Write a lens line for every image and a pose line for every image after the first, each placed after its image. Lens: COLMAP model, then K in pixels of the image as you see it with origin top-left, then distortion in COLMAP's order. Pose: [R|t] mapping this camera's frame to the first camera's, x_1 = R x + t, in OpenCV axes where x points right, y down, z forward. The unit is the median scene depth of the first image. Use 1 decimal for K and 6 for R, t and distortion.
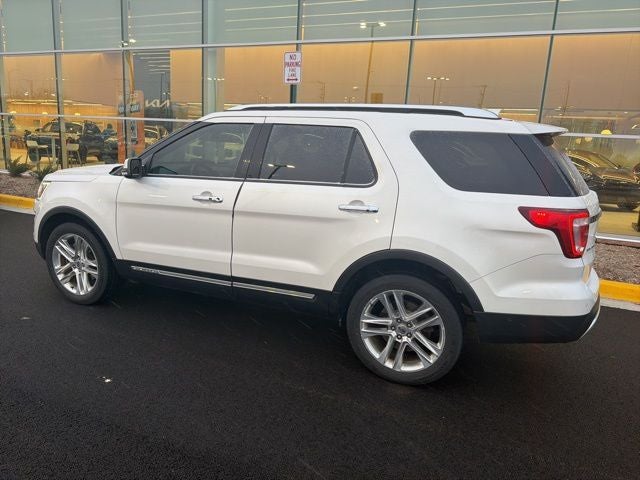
lens RADIAL K [[465.2, 0, 318.0], [0, 465.2, 237.7], [0, 0, 1]] dist [0.021483, -0.003070]
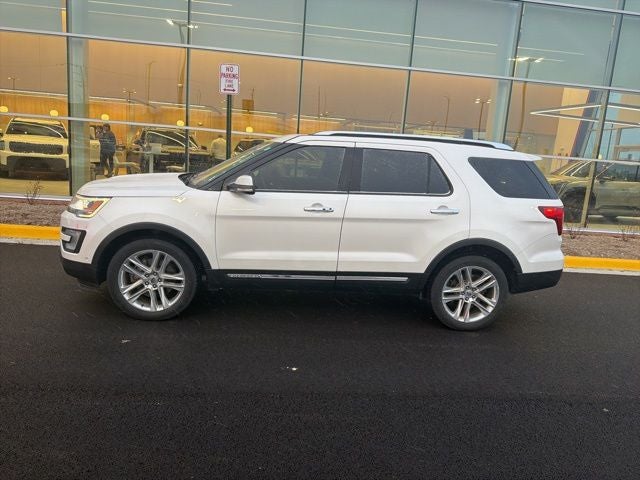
lens RADIAL K [[466.0, 0, 324.1], [0, 466.0, 229.4], [0, 0, 1]] dist [0.024470, -0.005686]
pose [[0.875140, -0.067204, 0.479180, -0.802166], [0.068660, 0.997535, 0.014507, -0.048348], [-0.478973, 0.020205, 0.877597, -0.058662]]
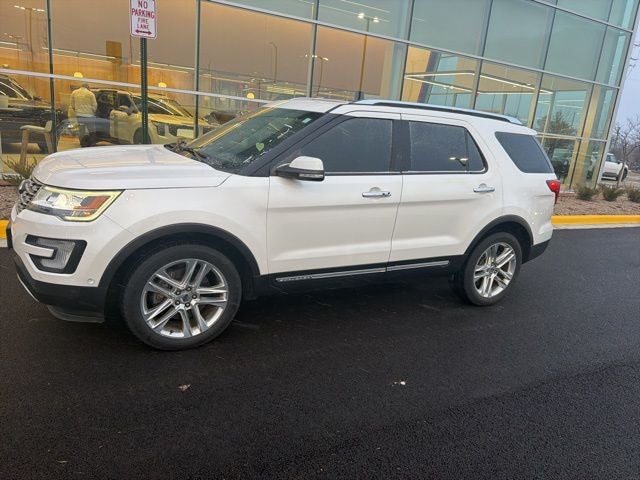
lens RADIAL K [[464.9, 0, 321.7], [0, 464.9, 239.8], [0, 0, 1]] dist [-0.000648, -0.008612]
pose [[0.628319, -0.185609, 0.755490, -1.111840], [0.092736, 0.982067, 0.164149, -0.164213], [-0.772409, -0.033077, 0.634264, 0.436268]]
